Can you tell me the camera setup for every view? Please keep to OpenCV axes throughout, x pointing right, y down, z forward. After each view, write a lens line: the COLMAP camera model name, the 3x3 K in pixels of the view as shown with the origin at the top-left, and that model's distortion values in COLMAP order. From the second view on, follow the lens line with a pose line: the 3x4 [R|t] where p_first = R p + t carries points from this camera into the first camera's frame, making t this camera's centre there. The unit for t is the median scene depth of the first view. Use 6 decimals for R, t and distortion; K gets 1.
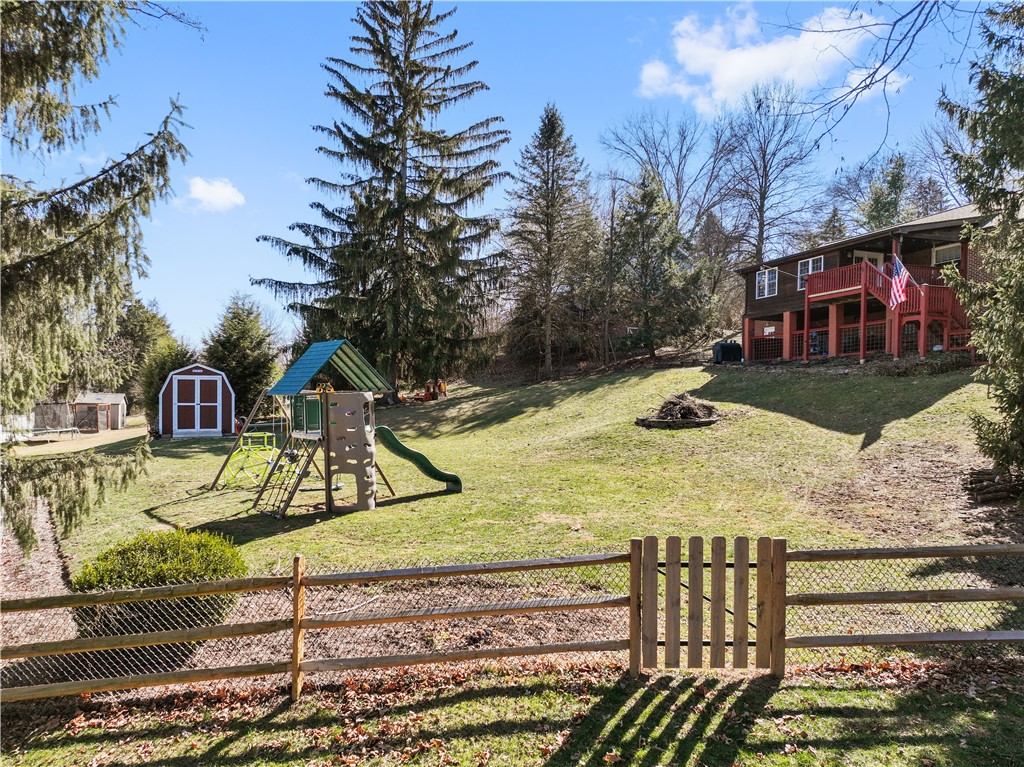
lens RADIAL K [[725.0, 0, 516.1], [0, 725.0, 404.2], [0, 0, 1]] dist [0.001661, 0.000480]
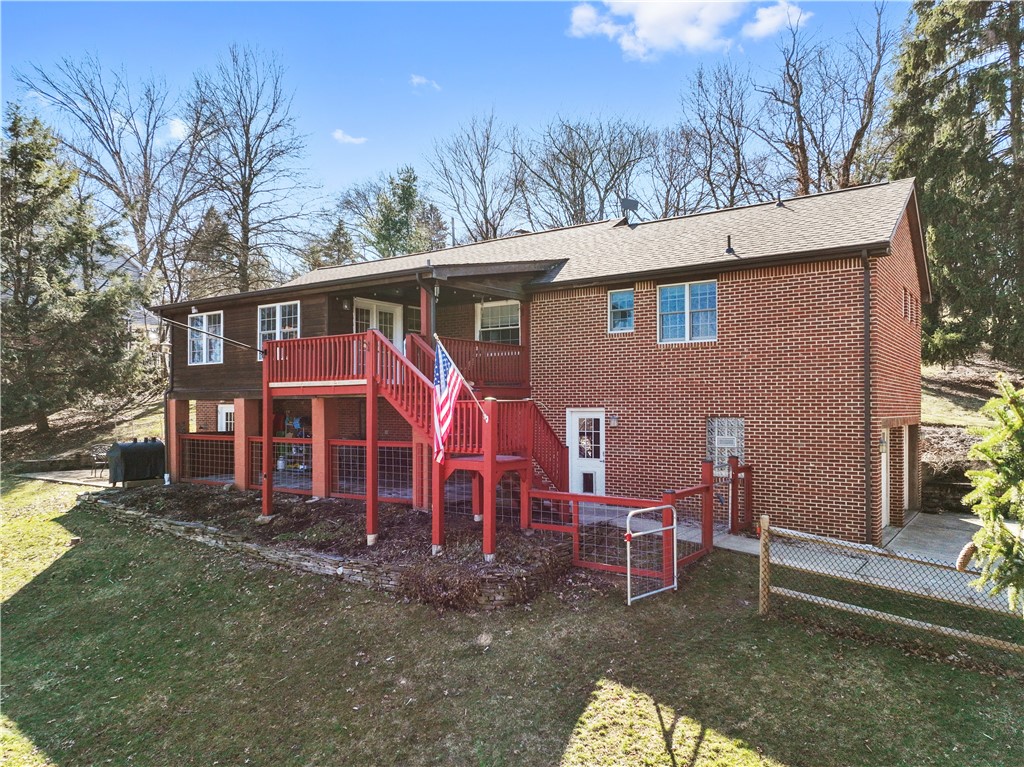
lens RADIAL K [[725.0, 0, 516.1], [0, 725.0, 404.2], [0, 0, 1]] dist [0.001661, 0.000480]
pose [[0.803983, -0.017603, 0.594391, 0.203901], [0.020499, 0.999788, 0.001883, -0.110869], [-0.594299, 0.010671, 0.804174, 0.419149]]
